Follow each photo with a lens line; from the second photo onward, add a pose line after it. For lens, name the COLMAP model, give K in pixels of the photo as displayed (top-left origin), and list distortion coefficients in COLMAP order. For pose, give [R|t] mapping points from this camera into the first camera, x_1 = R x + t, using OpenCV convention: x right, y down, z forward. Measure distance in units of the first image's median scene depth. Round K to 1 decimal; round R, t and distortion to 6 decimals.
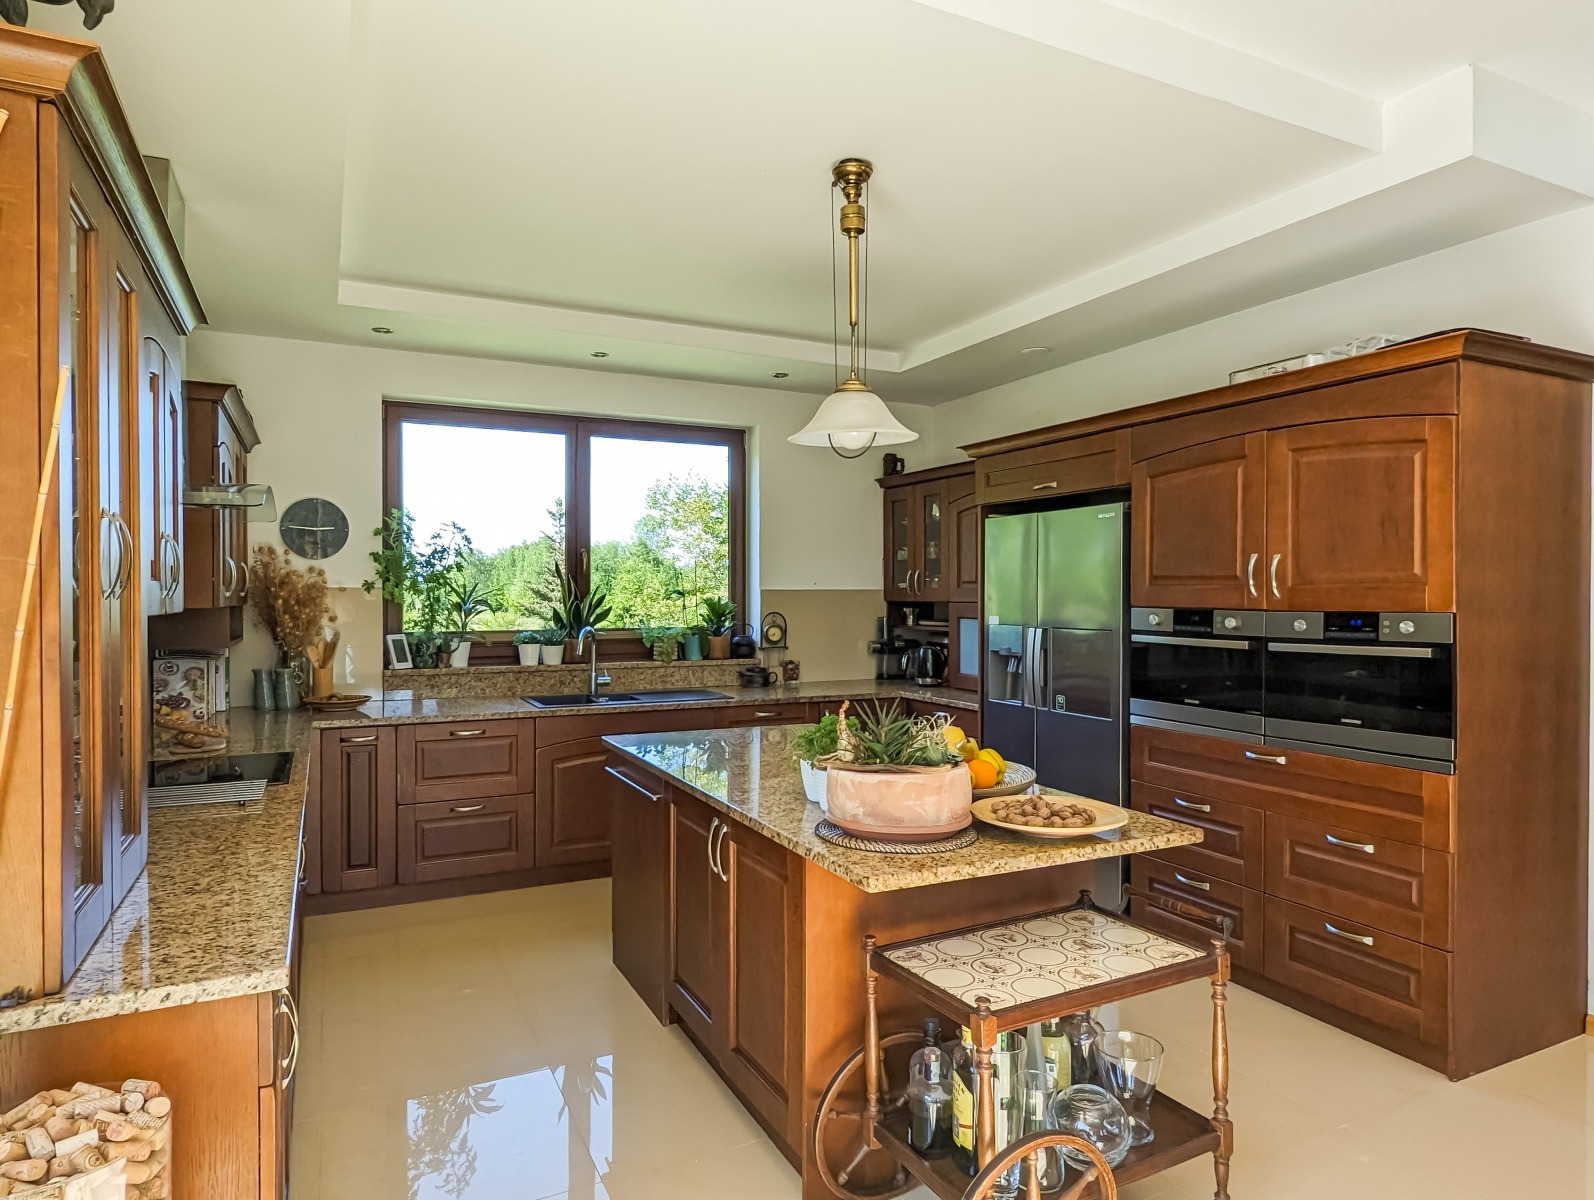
lens RADIAL K [[951.7, 0, 808.8], [0, 951.7, 602.7], [0, 0, 1]] dist [-0.003559, 0.000970]
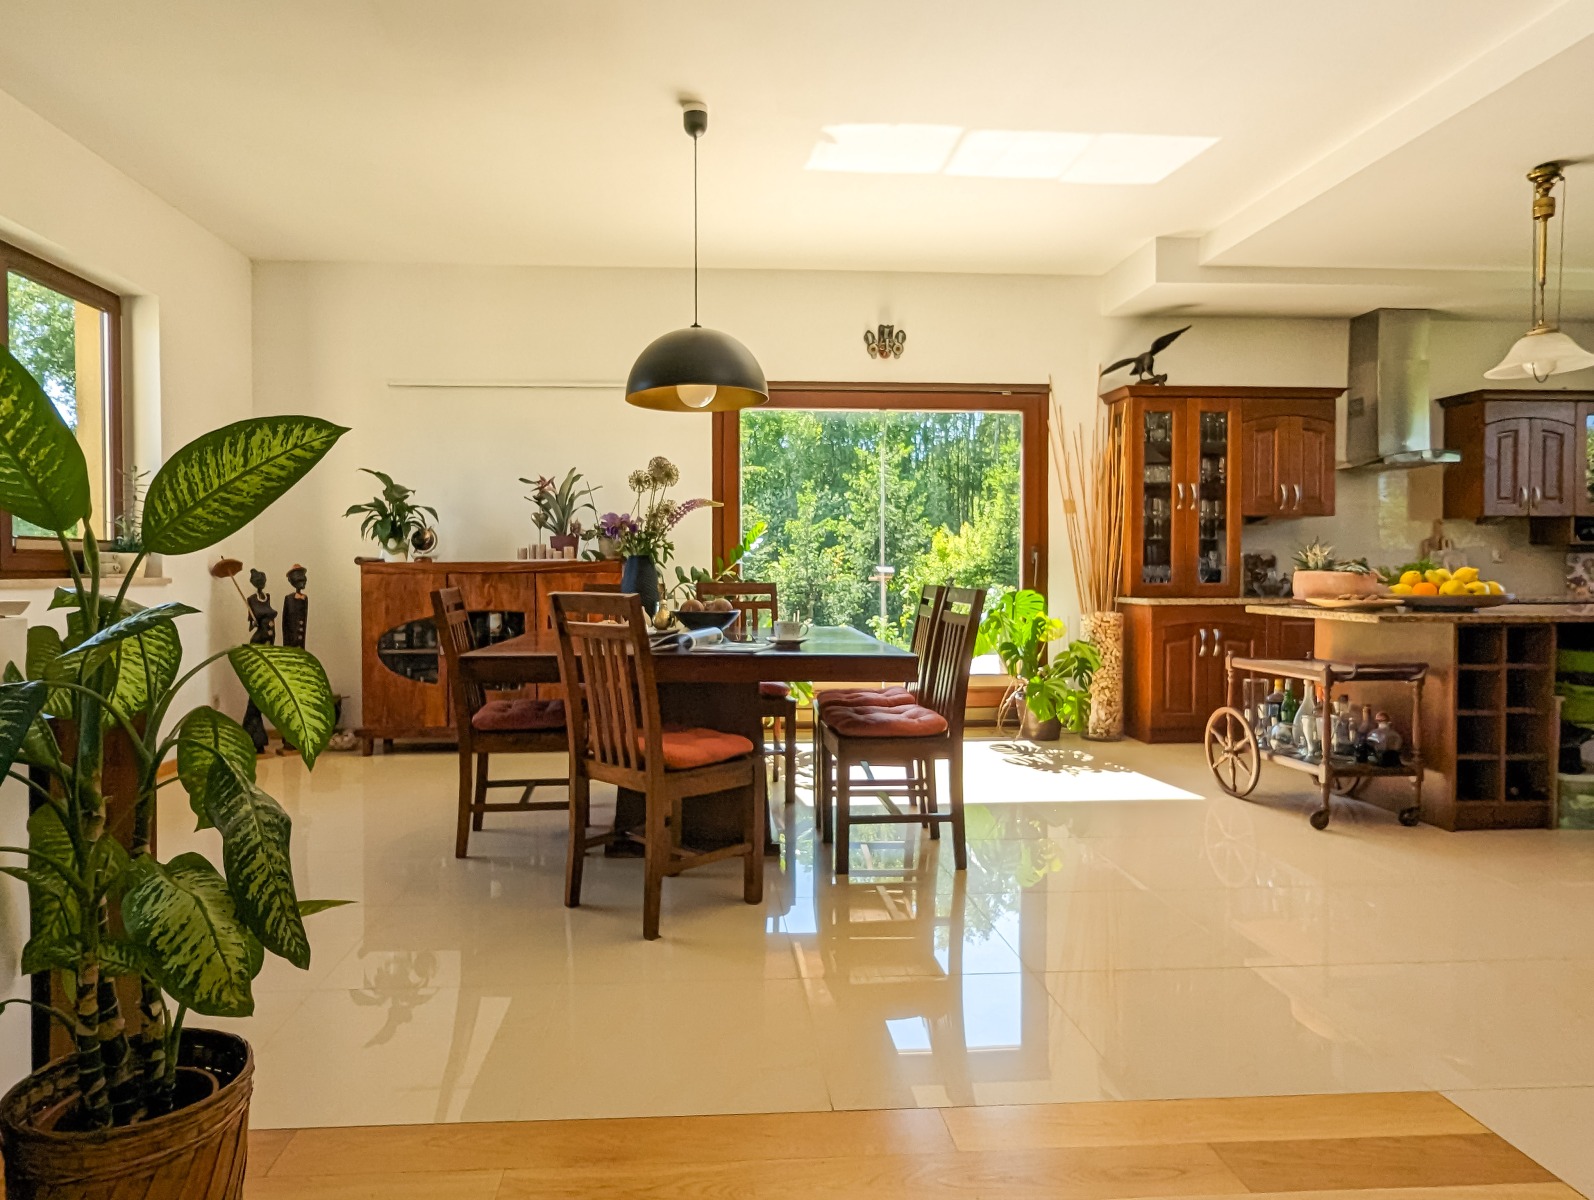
lens RADIAL K [[951.7, 0, 764.4], [0, 951.7, 586.7], [0, 0, 1]] dist [-0.003559, 0.000970]
pose [[-0.379433, 0.017628, -0.925051, 1.070422], [-0.007253, 0.999731, 0.022026, 0.075114], [0.925191, 0.015066, -0.379203, 0.302941]]
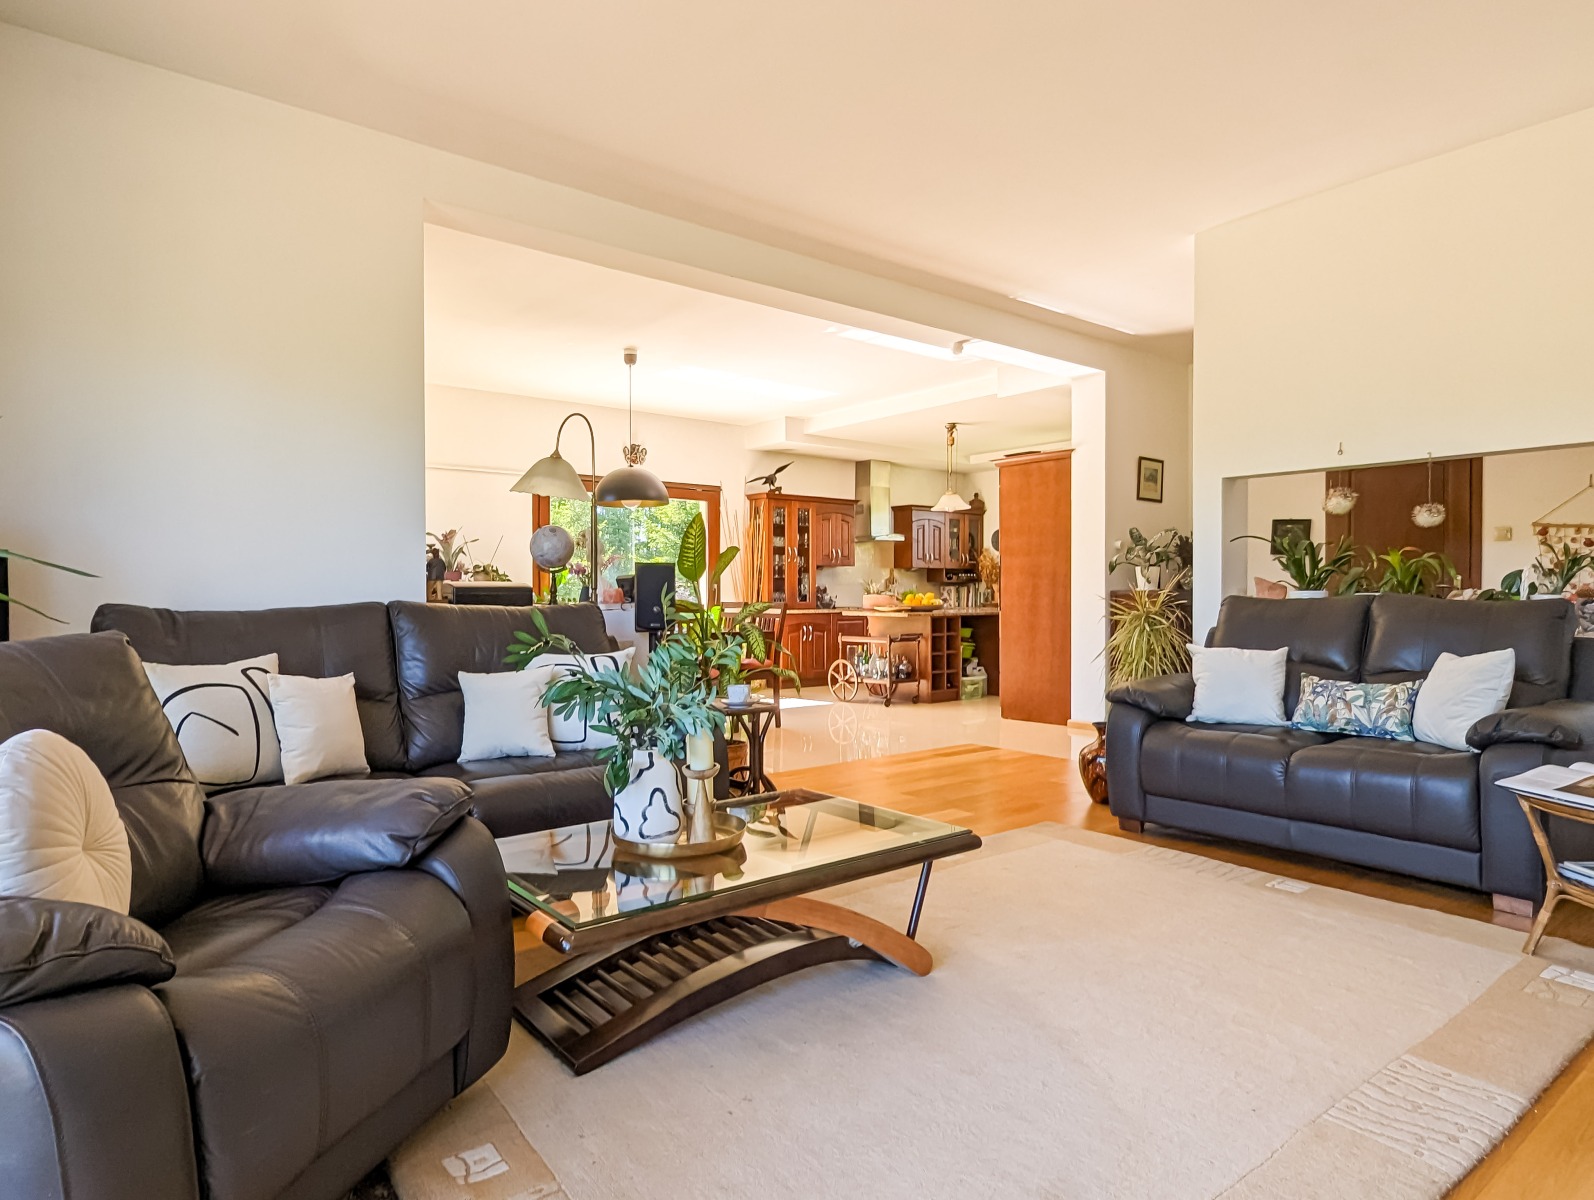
lens RADIAL K [[951.7, 0, 790.8], [0, 951.7, 596.8], [0, 0, 1]] dist [-0.003559, 0.000970]
pose [[0.221042, 0.001481, -0.975263, 1.900385], [-0.007318, 0.999973, -0.000140, 0.081982], [0.975237, 0.007168, 0.221047, -0.150358]]
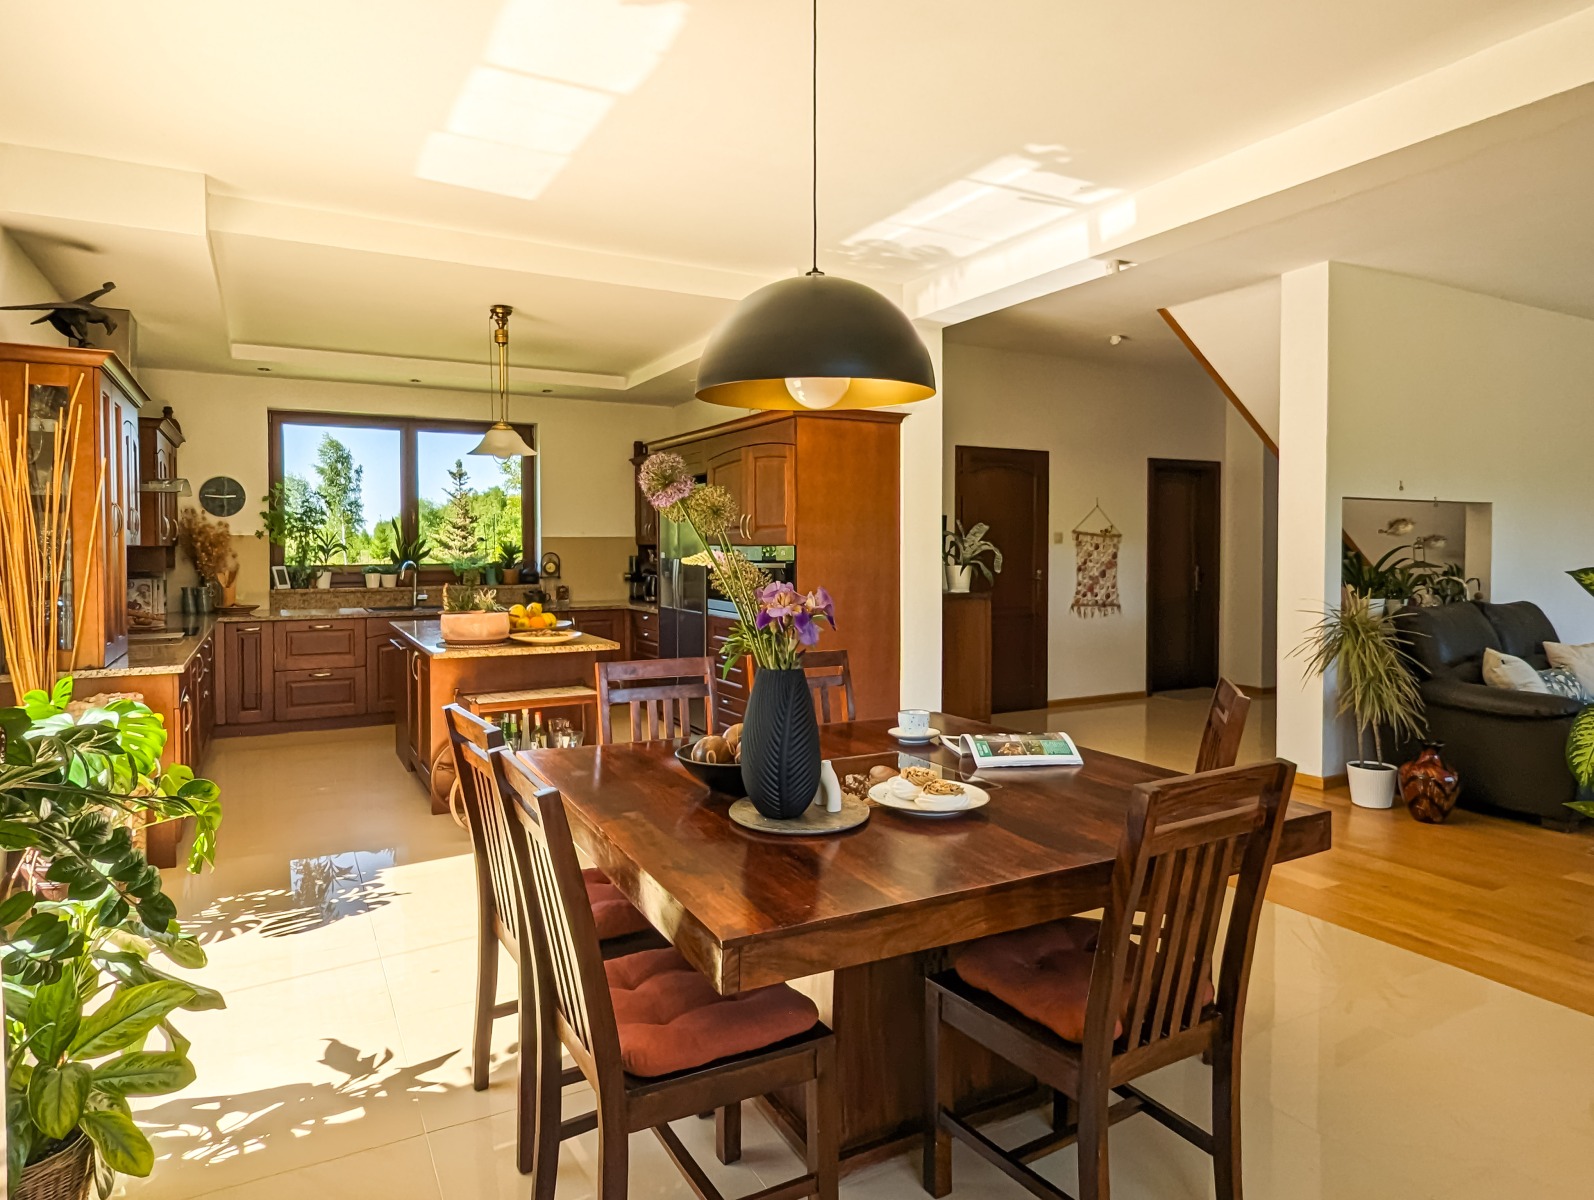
lens RADIAL K [[951.7, 0, 791.2], [0, 951.7, 566.8], [0, 0, 1]] dist [-0.003559, 0.000970]
pose [[0.999543, -0.002654, 0.030116, 0.342521], [0.002243, 0.999904, 0.013687, 0.015709], [-0.030150, -0.013614, 0.999453, -0.547843]]
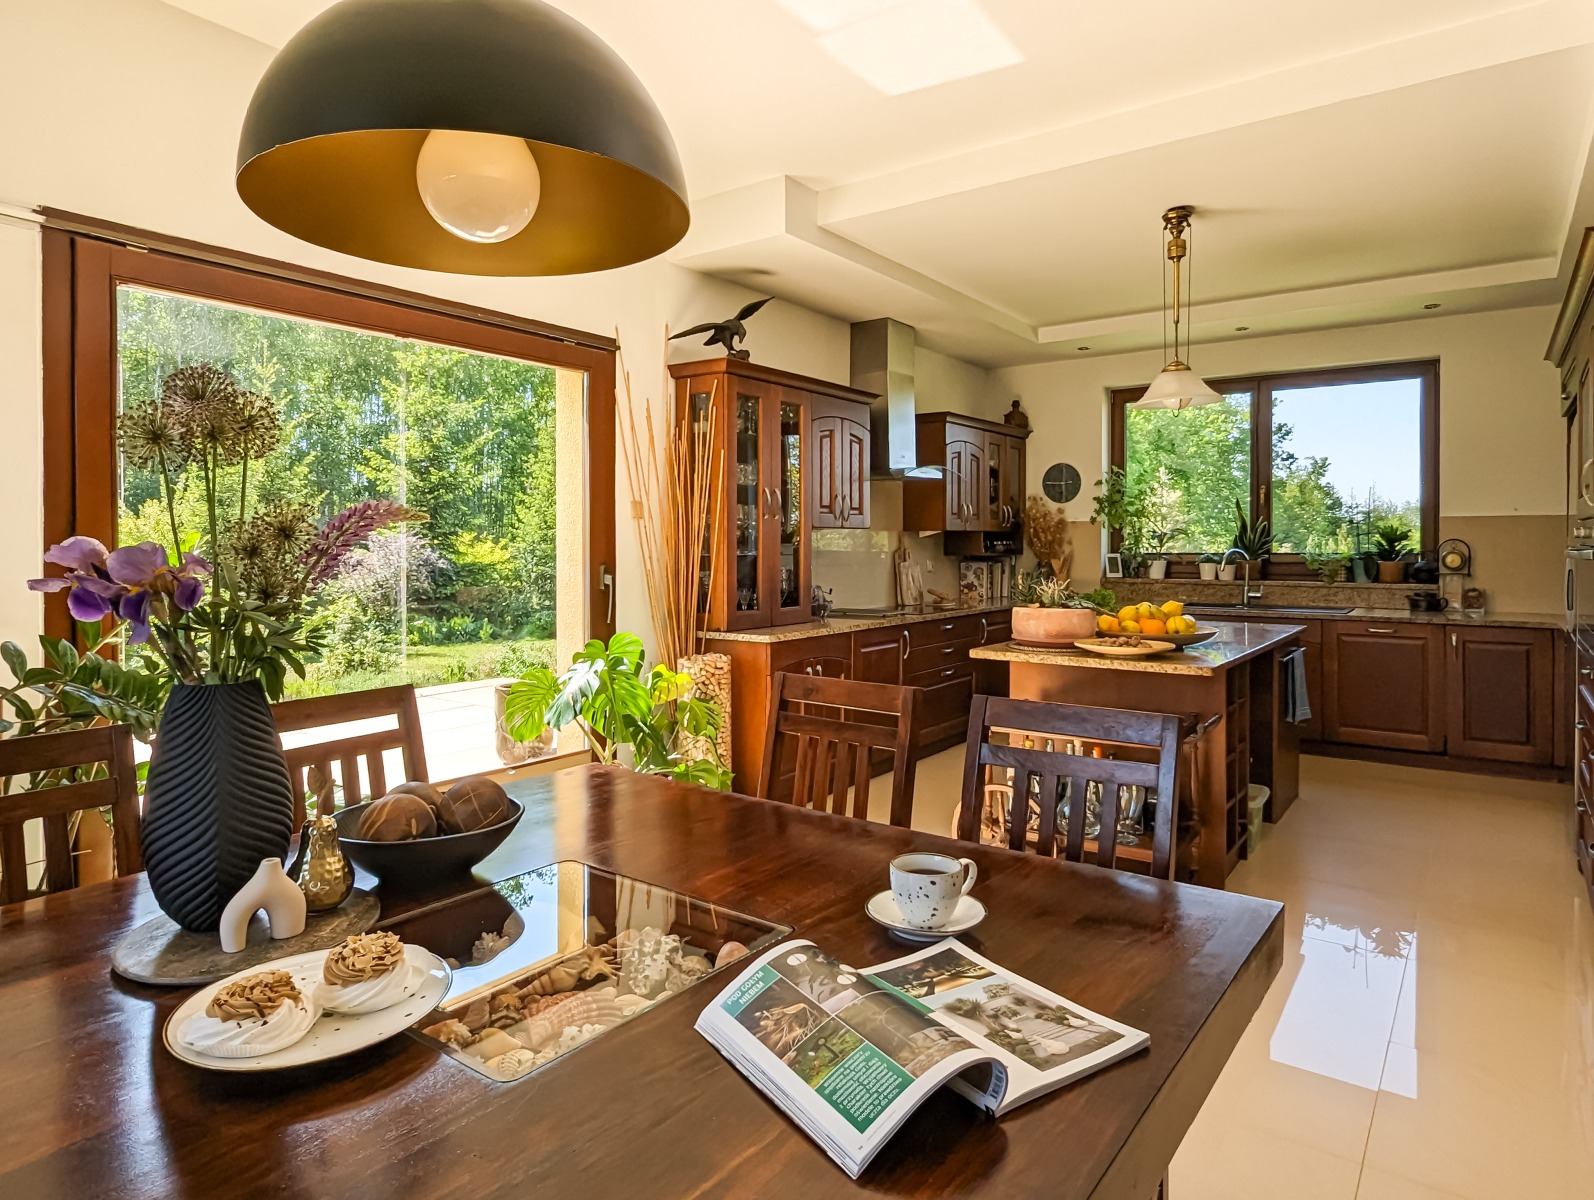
lens RADIAL K [[951.7, 0, 789.3], [0, 951.7, 552.6], [0, 0, 1]] dist [-0.003559, 0.000970]
pose [[0.460829, 0.007248, -0.887460, 0.634523], [-0.006448, 0.999968, 0.004818, 0.029224], [0.887466, 0.003502, 0.460860, -0.099199]]
